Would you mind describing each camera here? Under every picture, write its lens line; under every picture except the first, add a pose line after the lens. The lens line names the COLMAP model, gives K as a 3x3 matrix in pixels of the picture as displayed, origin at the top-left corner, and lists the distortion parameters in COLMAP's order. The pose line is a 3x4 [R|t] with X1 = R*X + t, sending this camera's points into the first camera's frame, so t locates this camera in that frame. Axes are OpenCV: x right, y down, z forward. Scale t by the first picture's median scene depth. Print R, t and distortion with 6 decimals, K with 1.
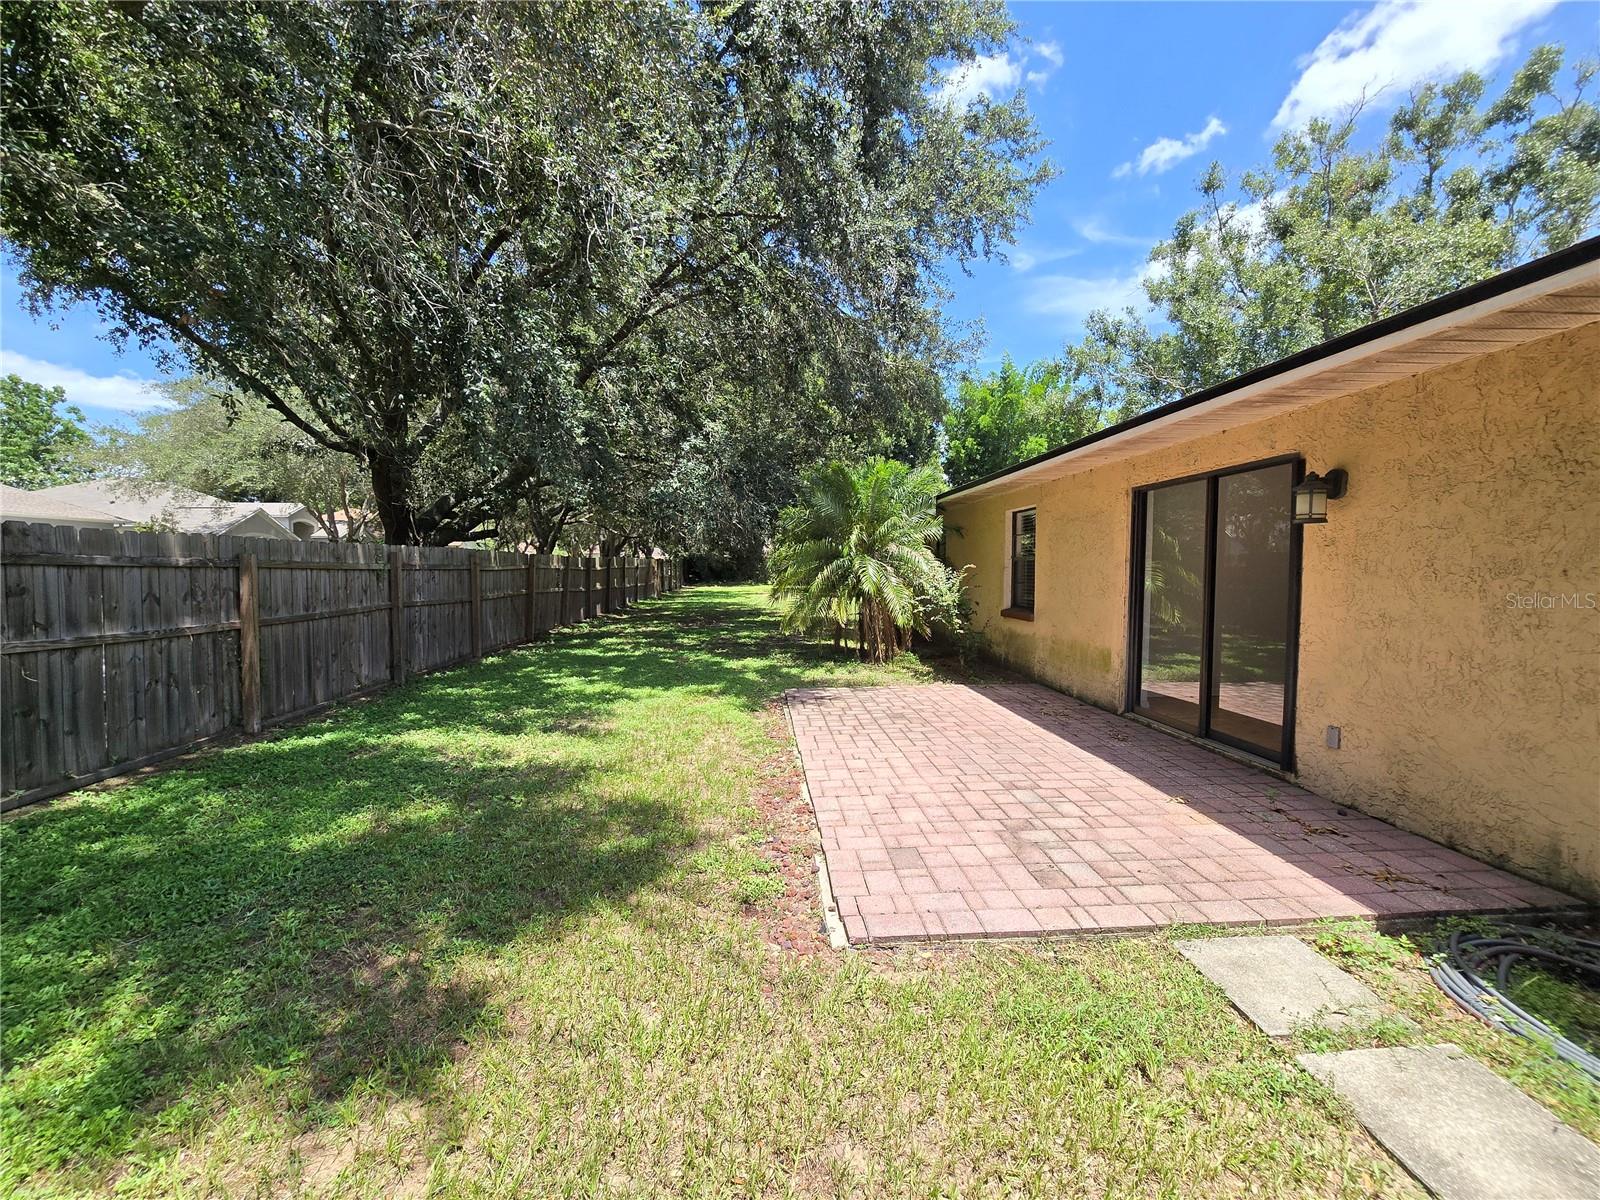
lens RADIAL K [[656.5, 0, 800.4], [0, 656.5, 610.1], [0, 0, 1]] dist [-0.007187, -0.000318]
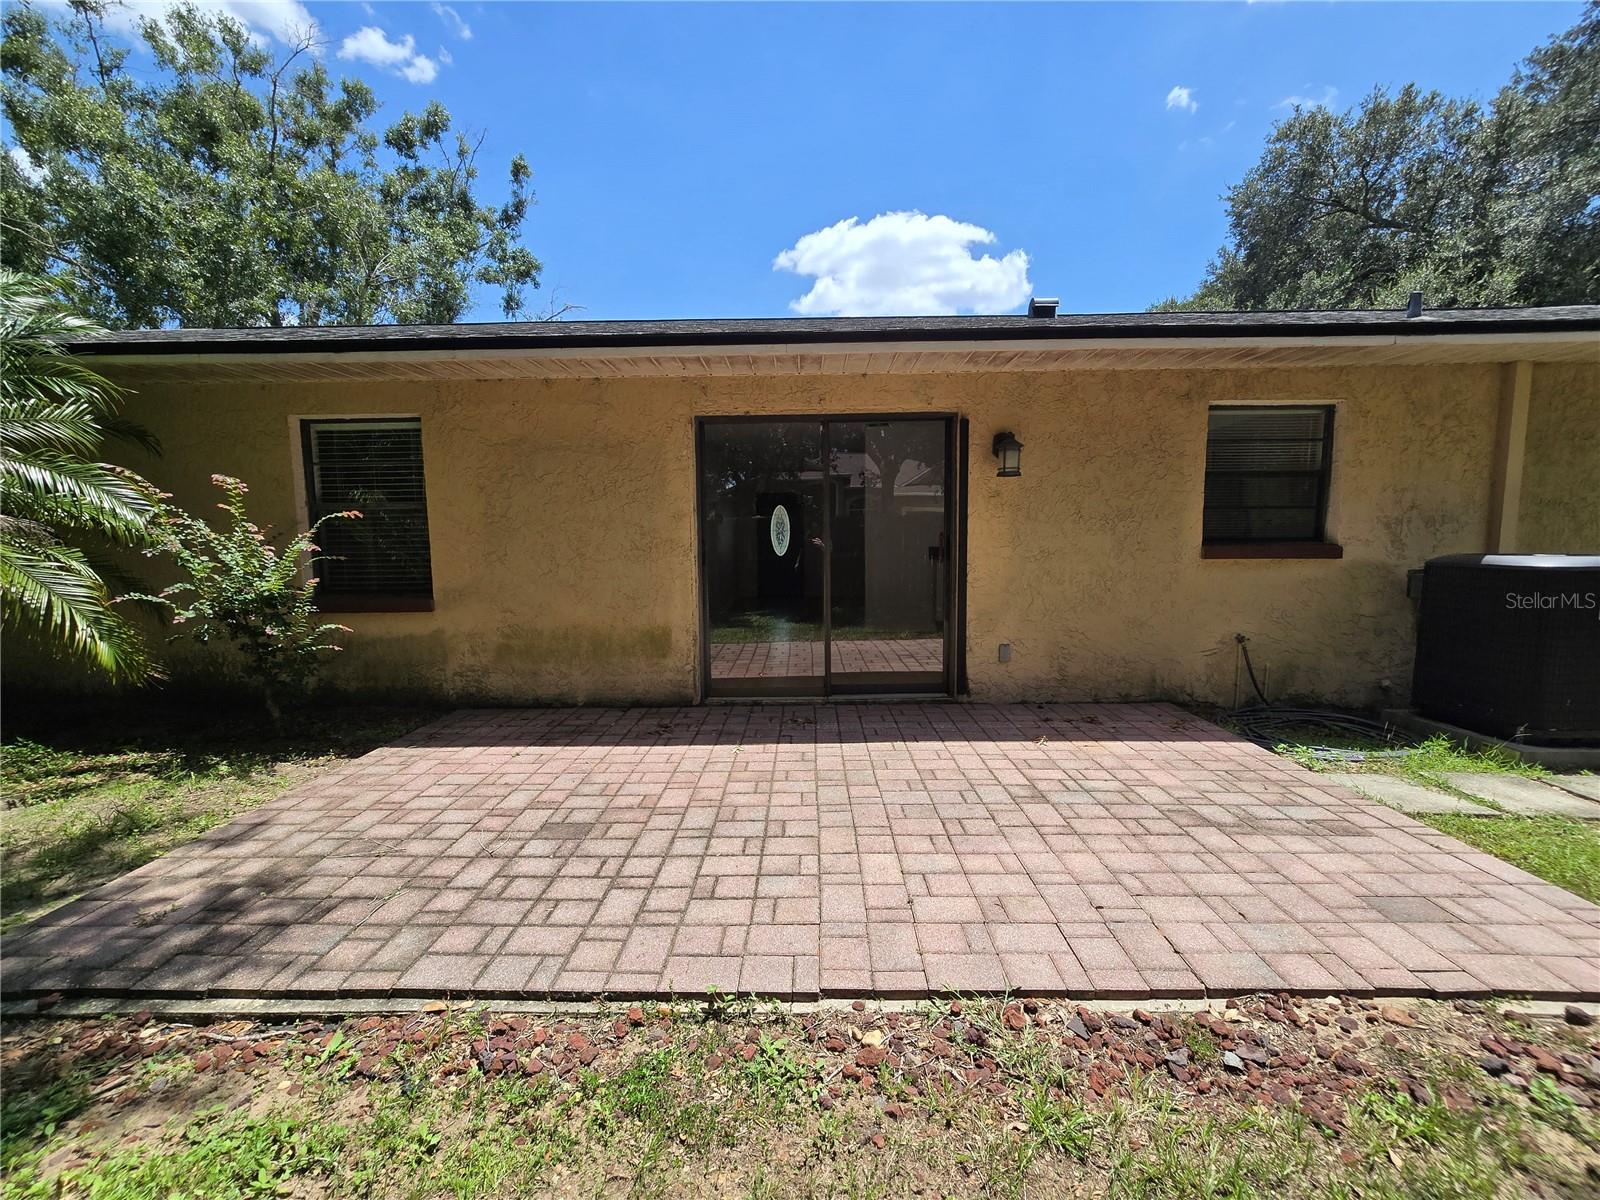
lens RADIAL K [[656.5, 0, 800.4], [0, 656.5, 610.1], [0, 0, 1]] dist [-0.007187, -0.000318]
pose [[0.092060, -0.108730, 0.989799, -0.444630], [0.074526, 0.991985, 0.102039, -0.042054], [-0.992961, 0.064372, 0.099425, 1.264055]]
